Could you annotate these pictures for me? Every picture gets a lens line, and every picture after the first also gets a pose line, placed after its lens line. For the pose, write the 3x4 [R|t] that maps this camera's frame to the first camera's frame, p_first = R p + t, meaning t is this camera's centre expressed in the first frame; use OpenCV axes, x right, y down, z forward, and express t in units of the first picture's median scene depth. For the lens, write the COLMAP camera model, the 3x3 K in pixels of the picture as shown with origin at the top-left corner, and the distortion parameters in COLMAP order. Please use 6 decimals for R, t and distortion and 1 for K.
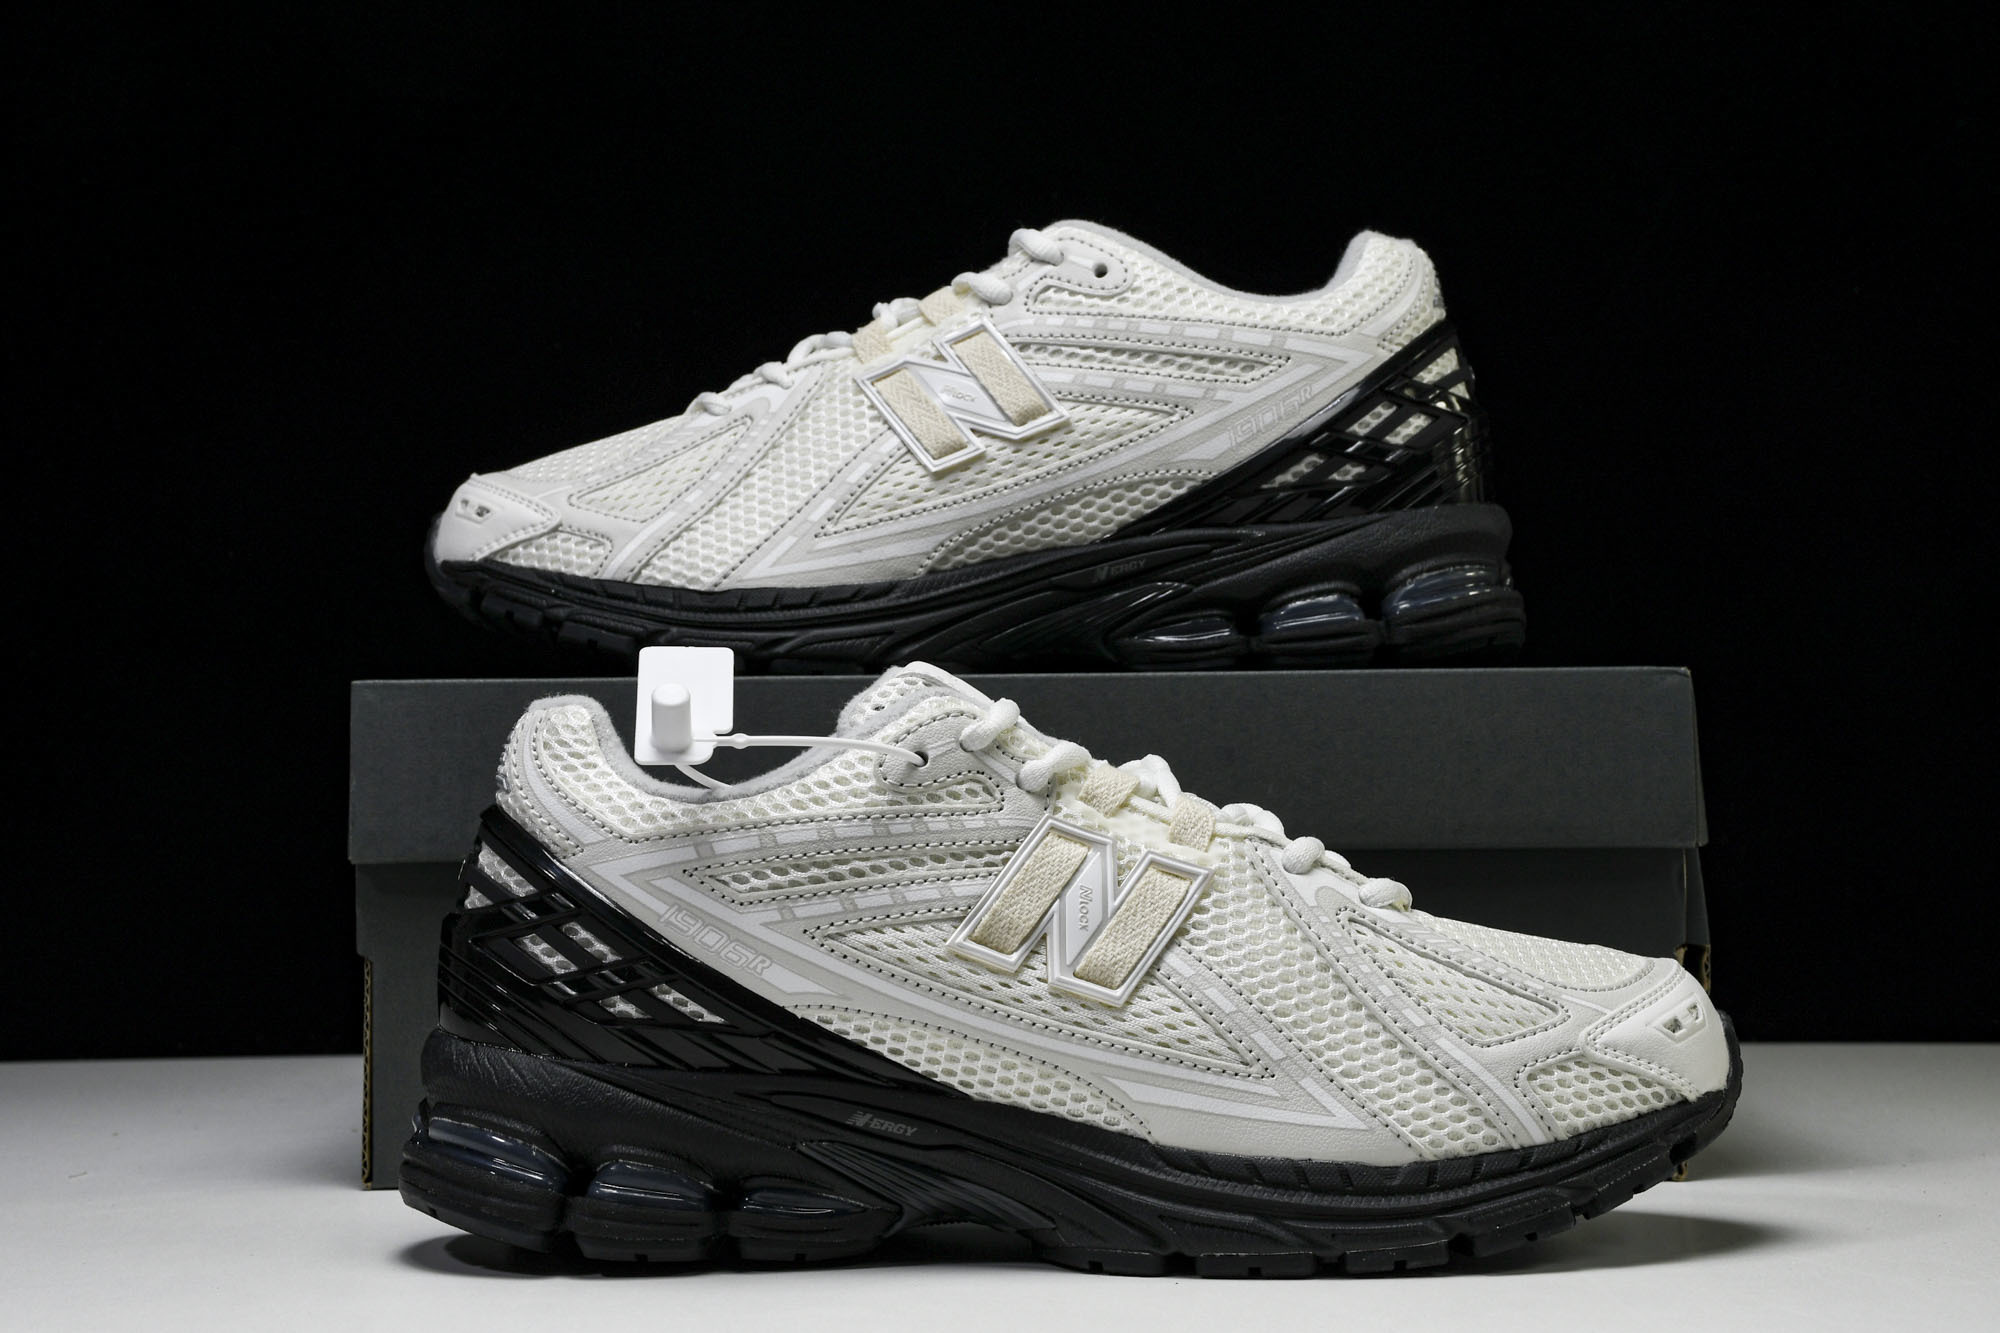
lens RADIAL K [[3451.0, 0, 991.0], [0, 3451.0, 662.3], [0, 0, 1]] dist [0.307874, 0.000000]
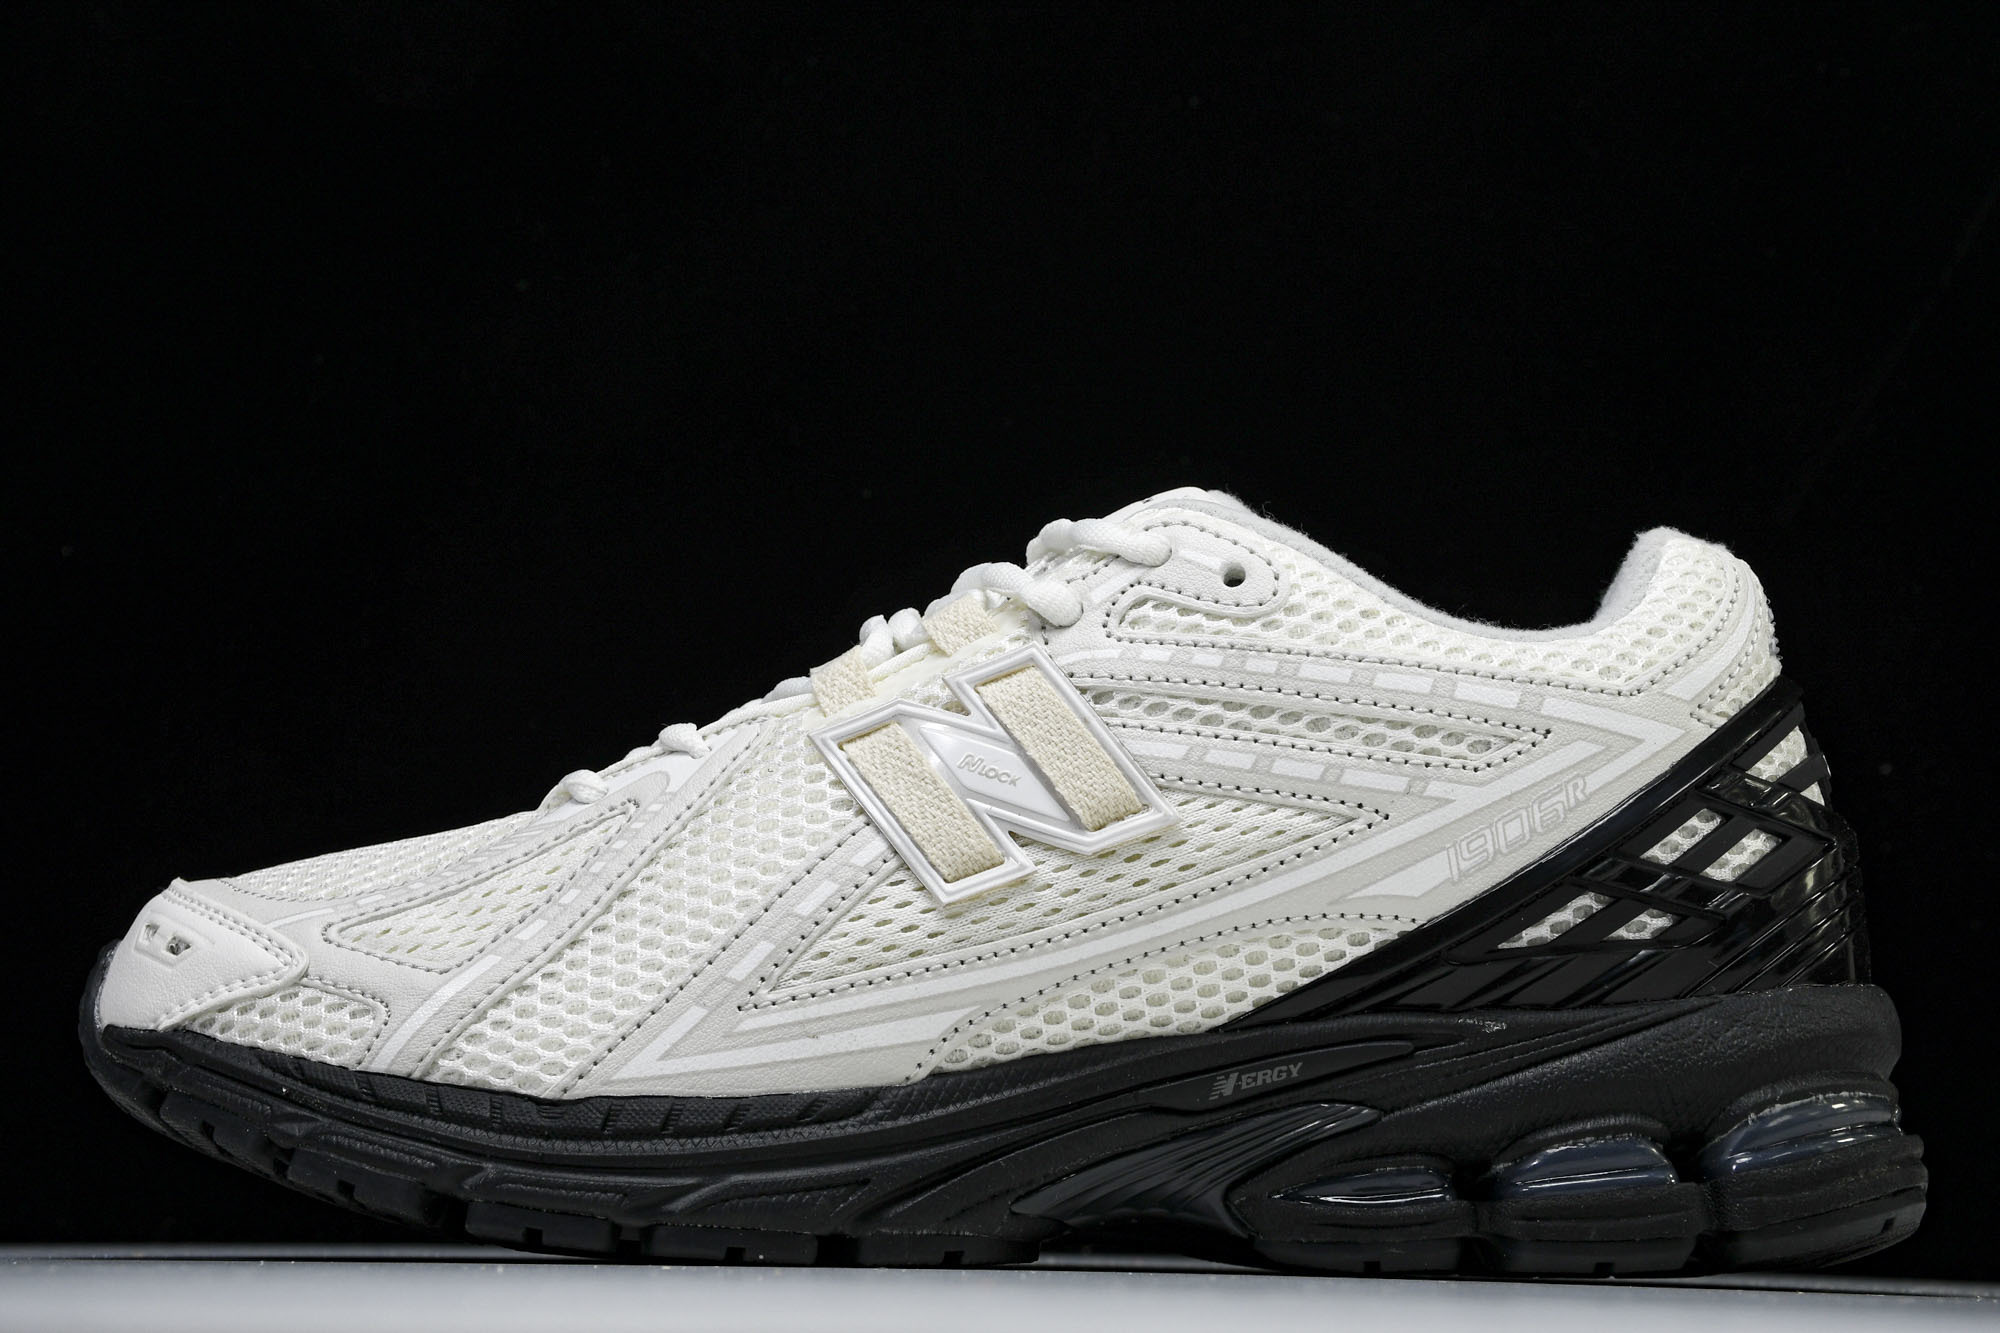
lens RADIAL K [[3677.4, 0, 984.6], [0, 3677.4, 630.9], [0, 0, 1]] dist [0.166100, 0.000000]
pose [[0.999012, 0.031556, 0.031288, -0.030689], [-0.028103, 0.994050, -0.105239, -0.035319], [-0.034423, 0.104255, 0.993955, 0.370095]]
